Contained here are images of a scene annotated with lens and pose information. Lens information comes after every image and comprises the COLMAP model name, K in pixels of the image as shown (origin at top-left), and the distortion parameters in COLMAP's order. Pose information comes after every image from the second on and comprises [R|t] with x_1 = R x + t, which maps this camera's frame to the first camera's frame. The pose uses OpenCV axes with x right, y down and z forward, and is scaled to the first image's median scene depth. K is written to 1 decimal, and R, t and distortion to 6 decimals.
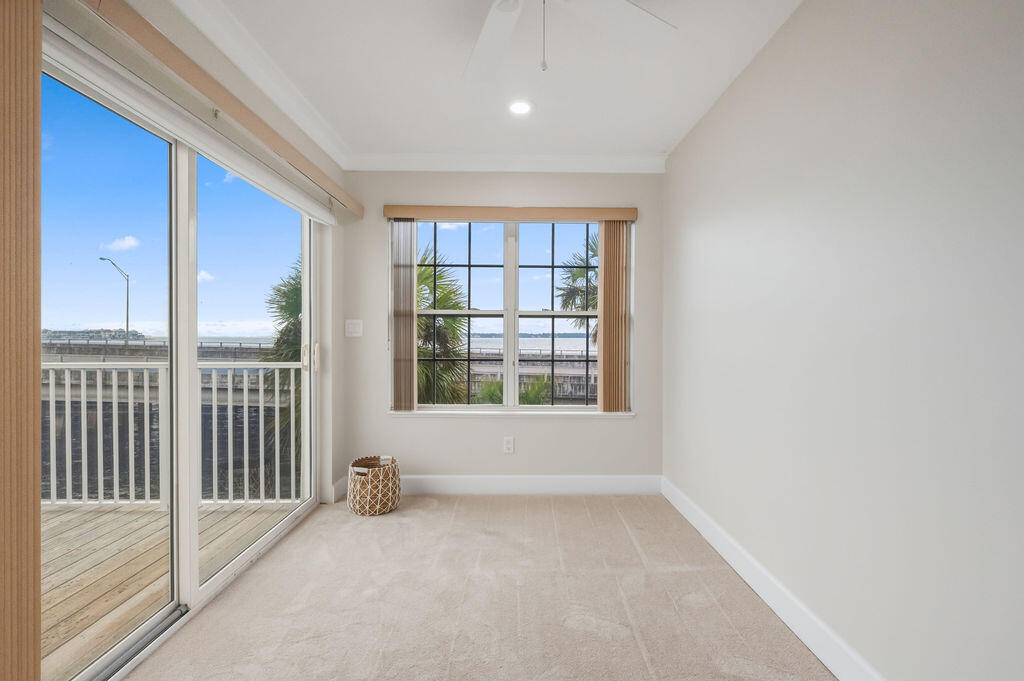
lens RADIAL K [[464.2, 0, 514.8], [0, 464.2, 336.8], [0, 0, 1]] dist [0.000520, 0.000136]
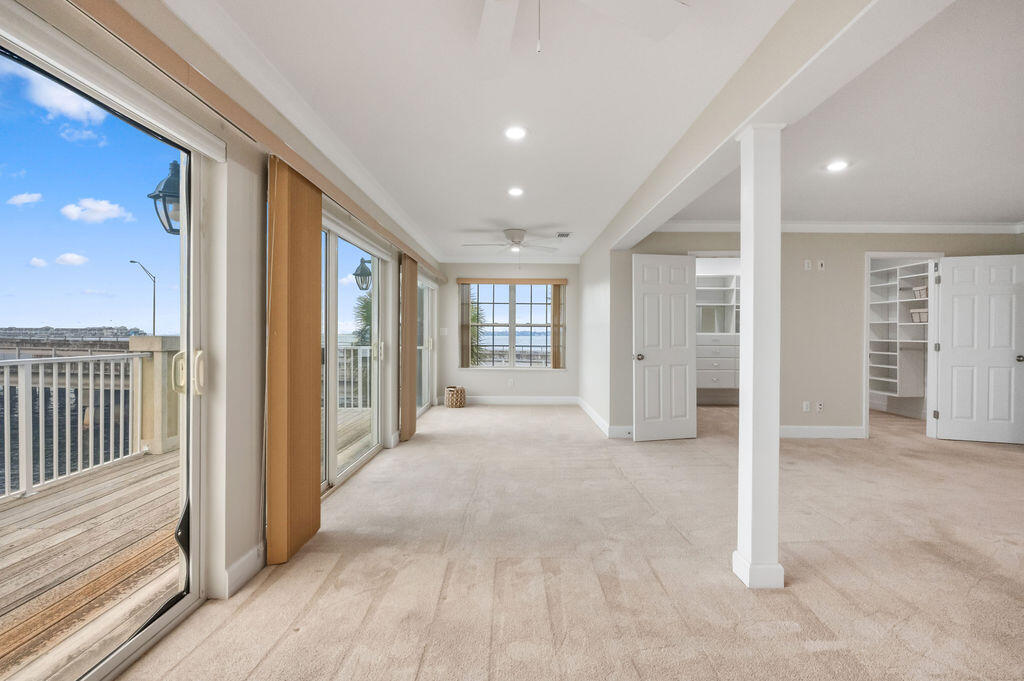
lens RADIAL K [[470.5, 0, 523.5], [0, 470.5, 335.7], [0, 0, 1]] dist [0.000109, 0.000058]
pose [[0.999722, -0.000416, 0.023572, -0.006932], [0.000335, 0.999994, 0.003452, -0.005478], [-0.023573, -0.003443, 0.999716, -1.270387]]
